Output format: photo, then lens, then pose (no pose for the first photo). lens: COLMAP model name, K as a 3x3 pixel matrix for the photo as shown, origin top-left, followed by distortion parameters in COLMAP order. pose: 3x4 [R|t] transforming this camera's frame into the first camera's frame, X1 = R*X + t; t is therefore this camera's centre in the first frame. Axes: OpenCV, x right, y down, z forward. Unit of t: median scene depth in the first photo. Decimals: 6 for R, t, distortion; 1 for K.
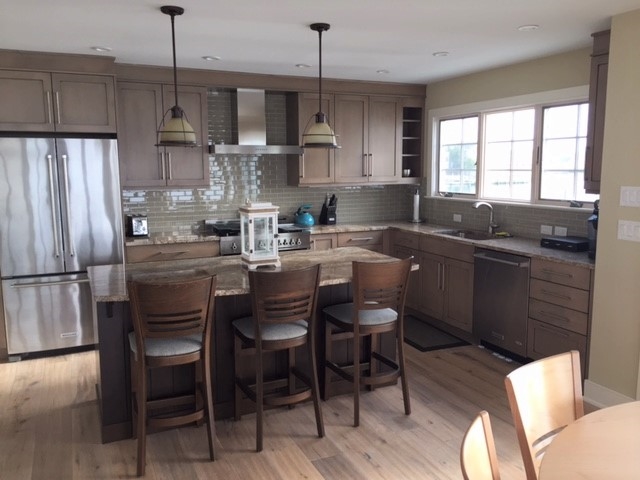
lens RADIAL K [[546.7, 0, 320.3], [0, 546.7, 241.3], [0, 0, 1]] dist [0.034427, -0.045315]
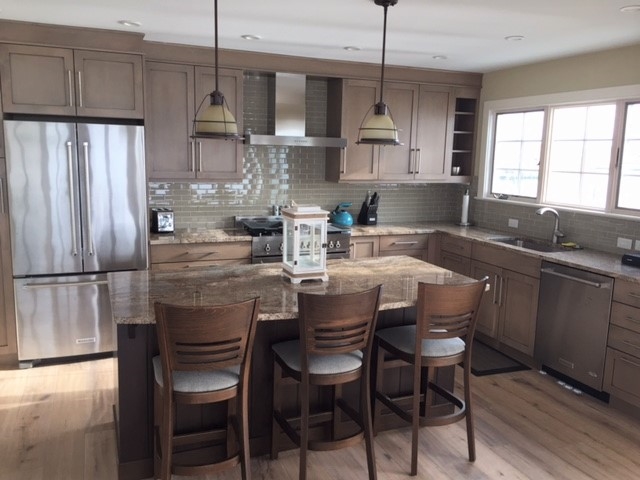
lens RADIAL K [[546.7, 0, 317.1], [0, 546.7, 239.6], [0, 0, 1]] dist [0.034427, -0.045315]
pose [[0.998671, 0.036147, -0.036733, -0.048408], [-0.035444, 0.999179, 0.019634, -0.028219], [0.037413, -0.018306, 0.999132, 0.111975]]
